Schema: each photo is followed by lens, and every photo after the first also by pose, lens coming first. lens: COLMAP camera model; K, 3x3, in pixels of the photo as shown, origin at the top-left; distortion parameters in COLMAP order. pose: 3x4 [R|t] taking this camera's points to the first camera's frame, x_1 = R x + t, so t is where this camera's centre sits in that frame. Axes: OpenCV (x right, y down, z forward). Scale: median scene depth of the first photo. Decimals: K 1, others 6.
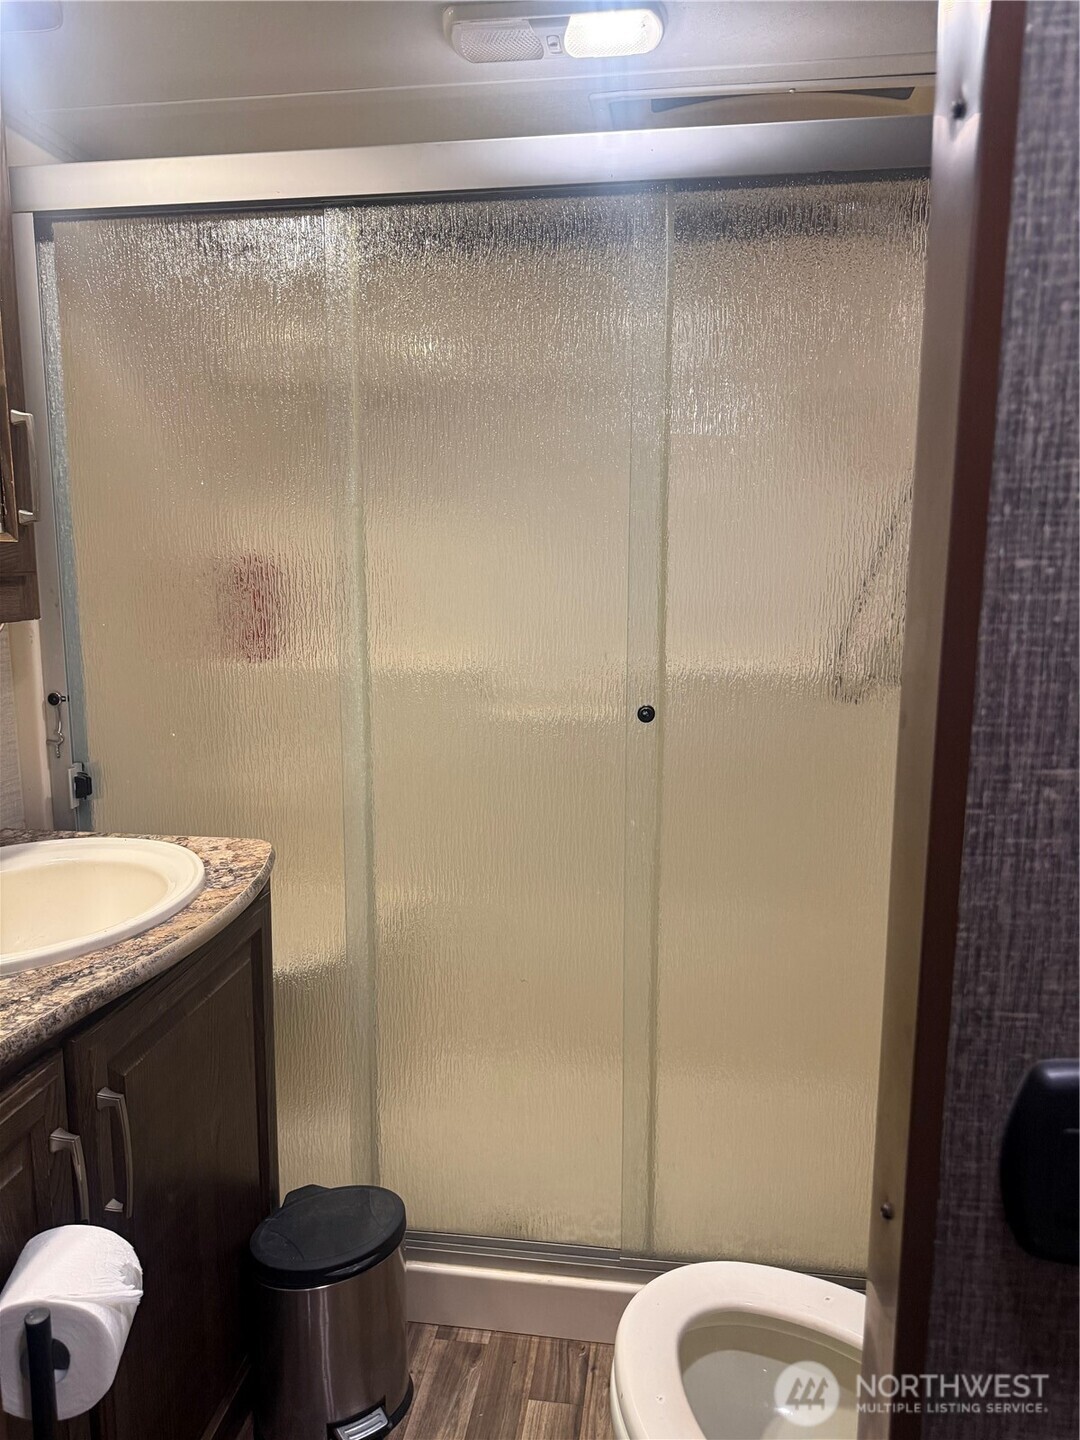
lens RADIAL K [[1023.7, 0, 544.1], [0, 1023.7, 719.6], [0, 0, 1]] dist [0.005315, -0.000512]
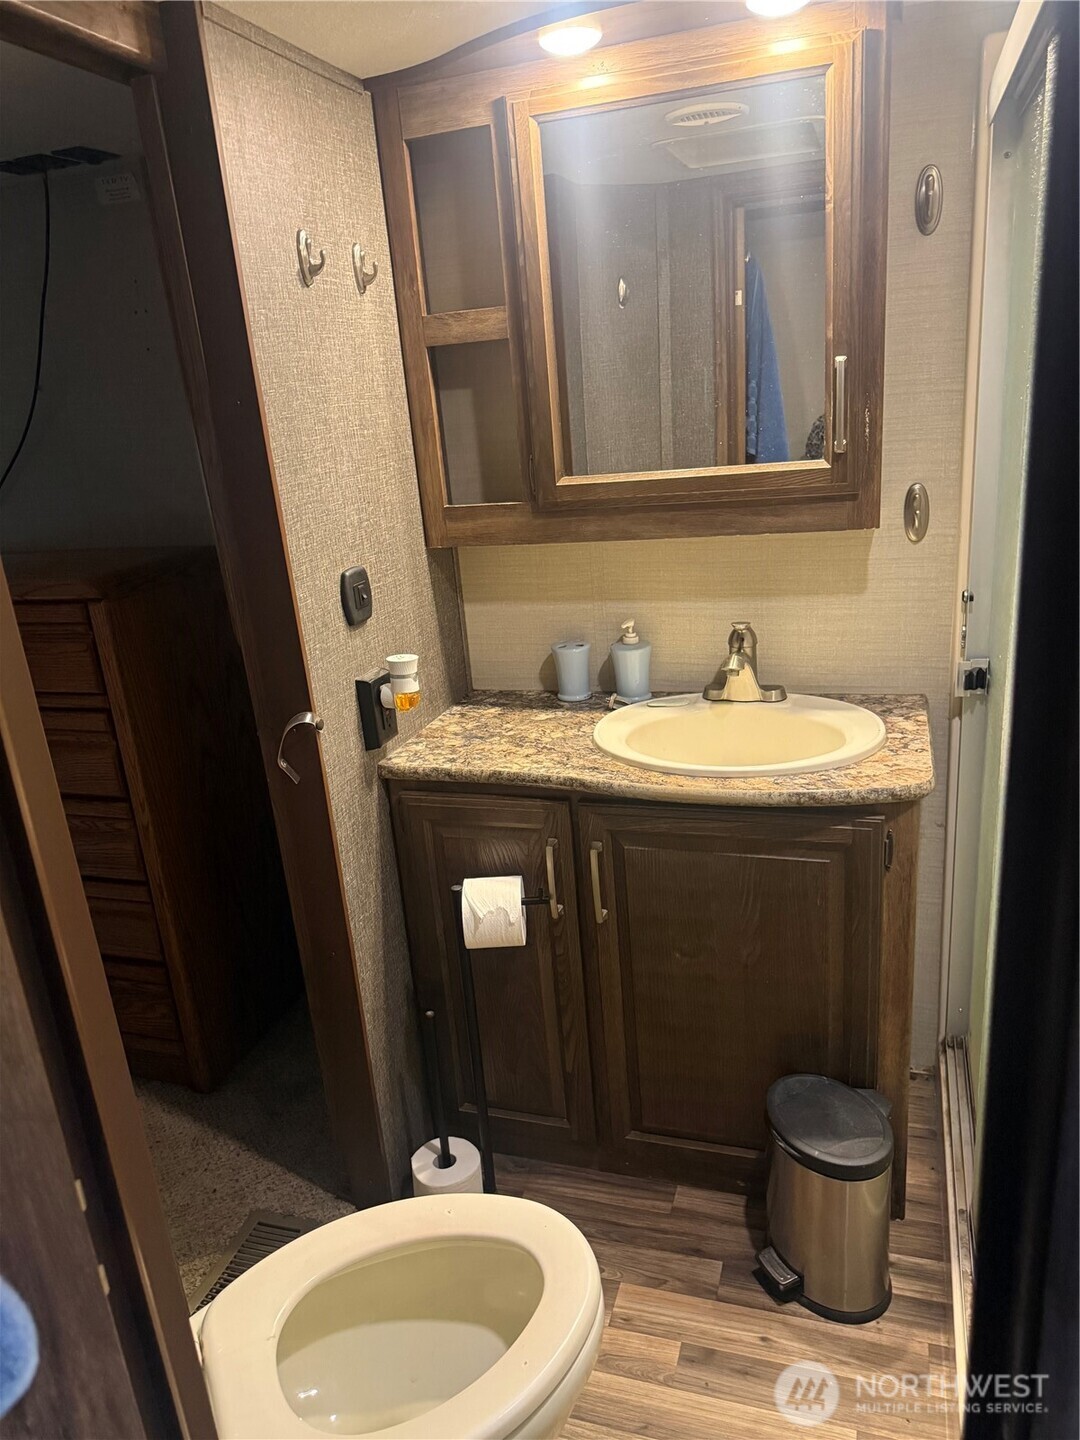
lens RADIAL K [[1023.7, 0, 543.4], [0, 1023.7, 721.3], [0, 0, 1]] dist [0.005315, -0.000512]
pose [[-0.161867, 0.316350, -0.934731, 0.757675], [-0.079917, 0.939909, 0.331941, -0.255278], [0.983571, 0.128432, -0.126859, 0.810004]]
